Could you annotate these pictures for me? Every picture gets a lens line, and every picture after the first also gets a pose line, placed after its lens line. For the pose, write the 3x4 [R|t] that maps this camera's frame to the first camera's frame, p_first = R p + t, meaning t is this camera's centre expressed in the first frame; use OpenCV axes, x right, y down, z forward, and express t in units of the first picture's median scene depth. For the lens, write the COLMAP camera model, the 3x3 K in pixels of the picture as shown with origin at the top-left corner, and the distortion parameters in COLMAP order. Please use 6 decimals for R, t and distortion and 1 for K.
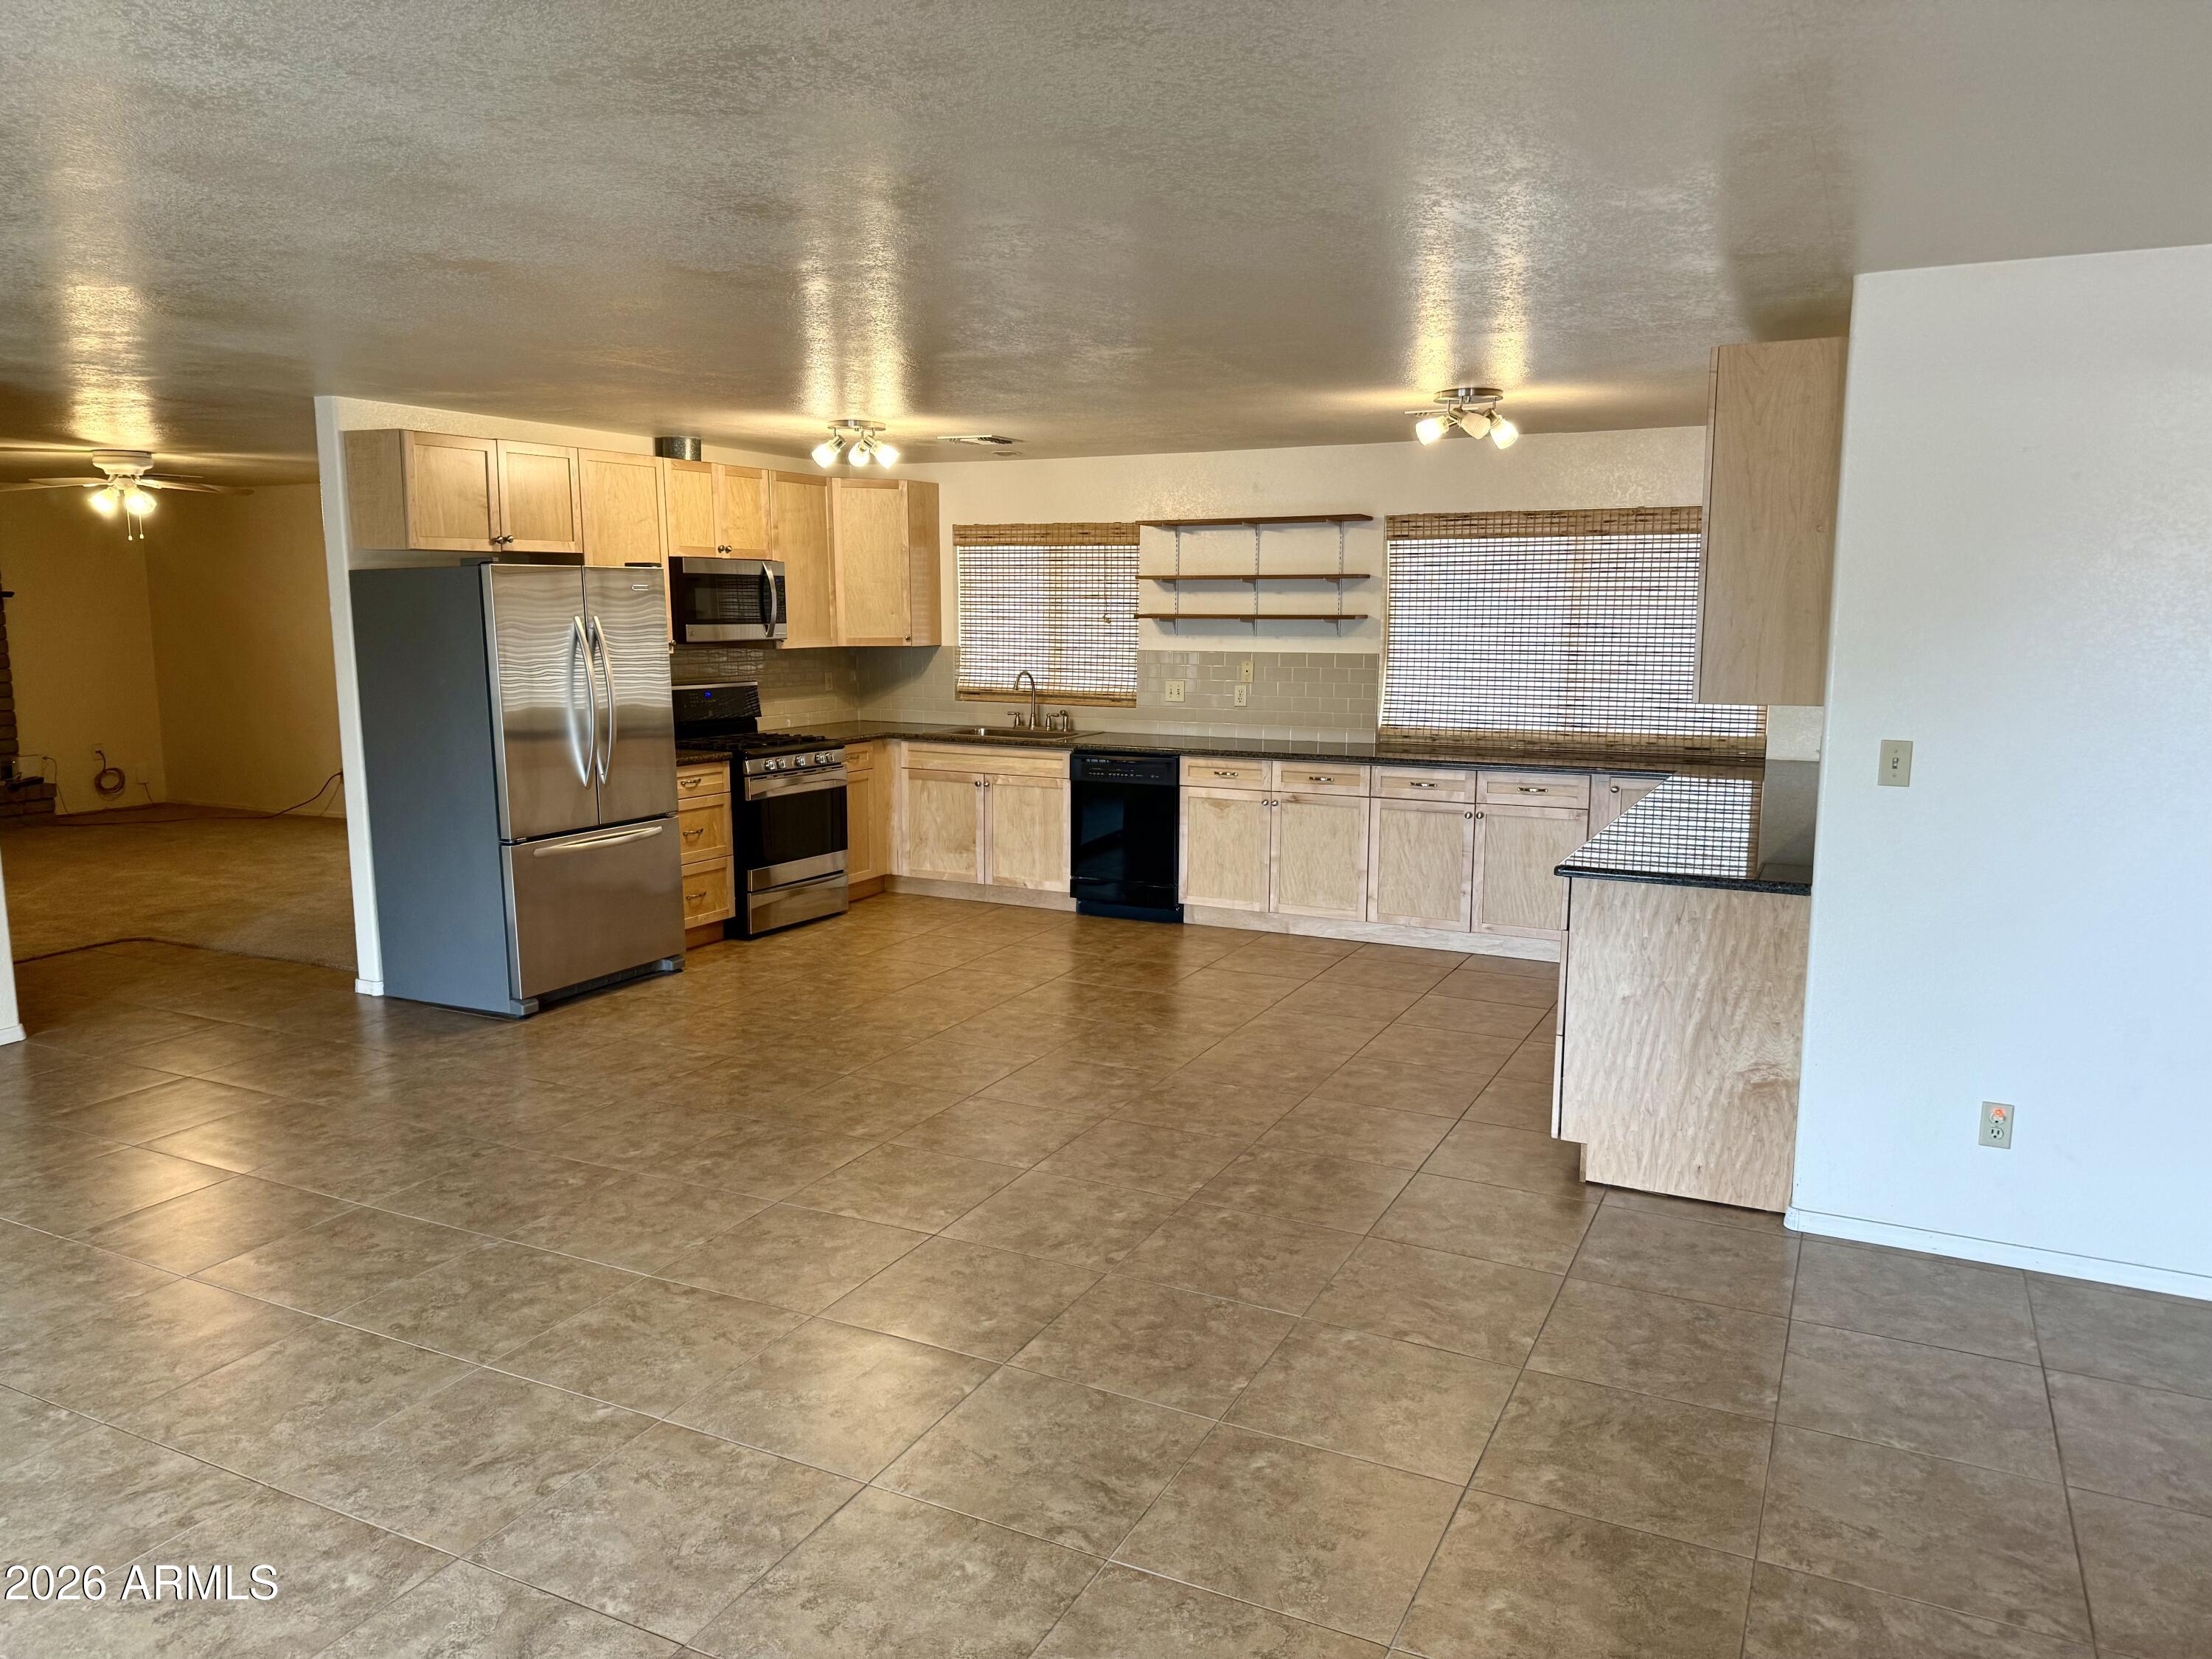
lens RADIAL K [[1539.3, 0, 1104.1], [0, 1539.3, 827.7], [0, 0, 1]] dist [0.052030, -0.040260]
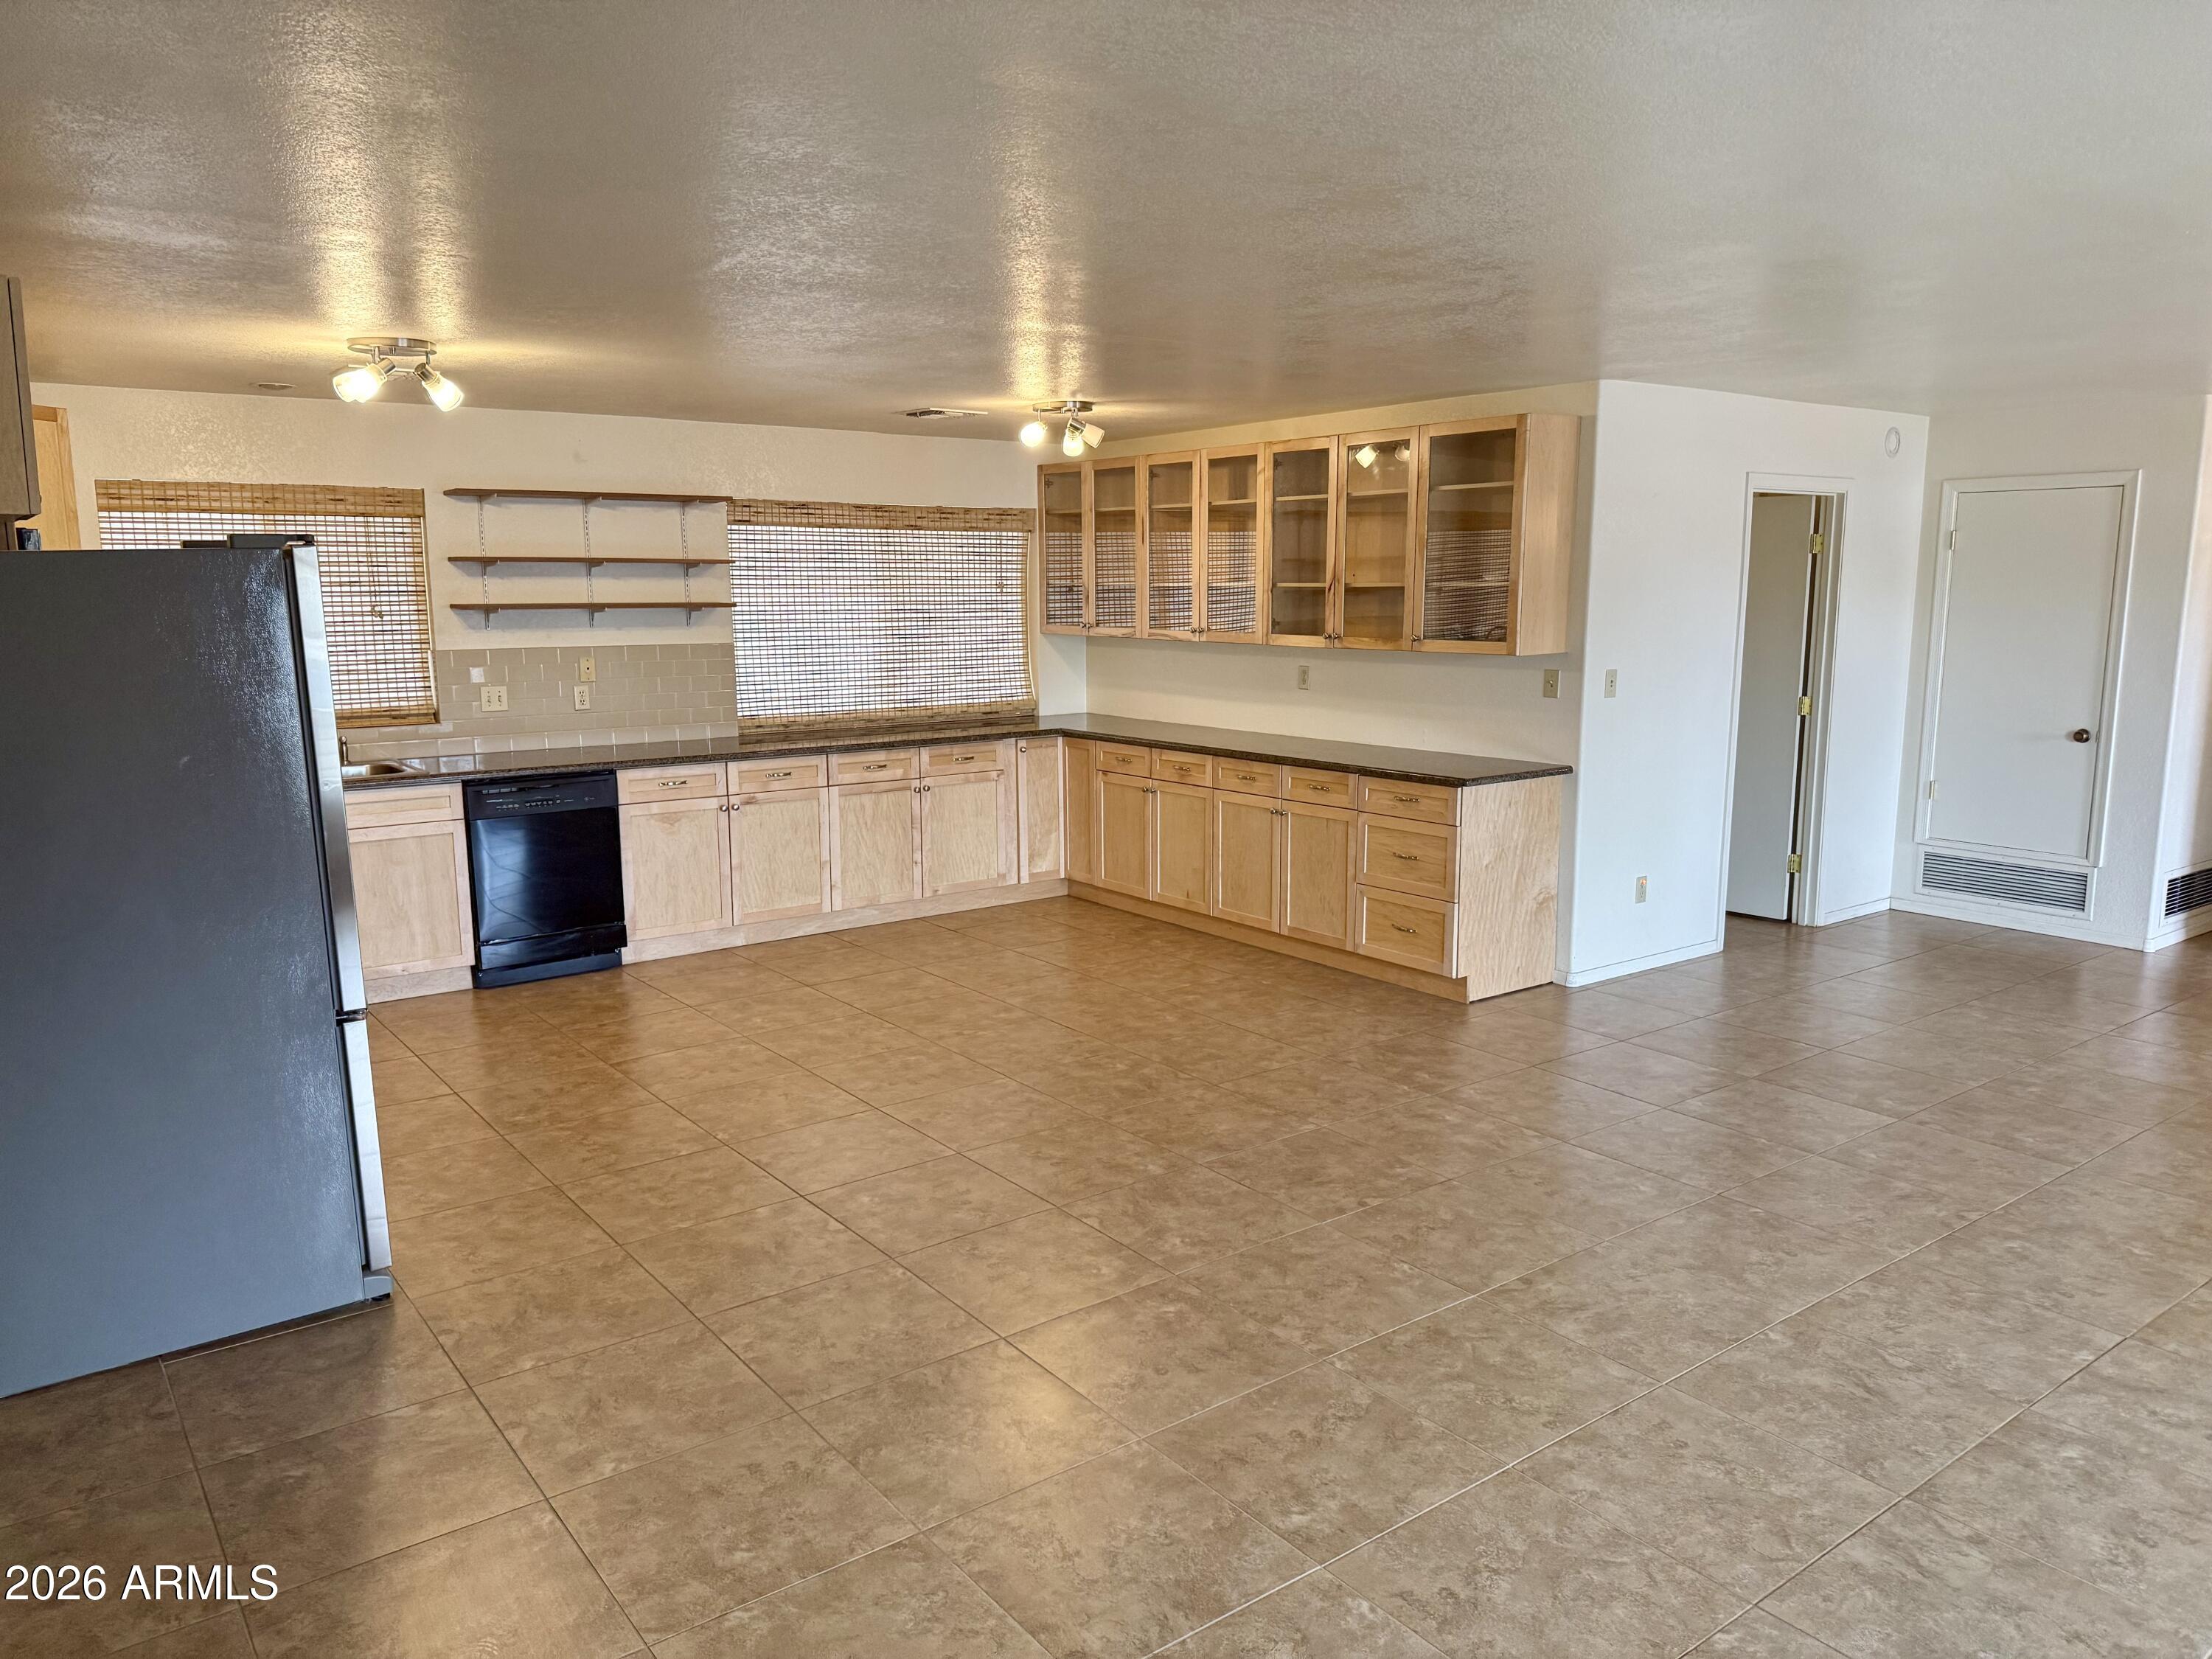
lens RADIAL K [[1539.3, 0, 1104.1], [0, 1539.3, 827.7], [0, 0, 1]] dist [0.052030, -0.040260]
pose [[0.438274, -0.144404, 0.887166, -0.654206], [0.134006, 0.986477, 0.094368, -0.065173], [-0.888796, 0.077526, 0.451699, 0.404417]]
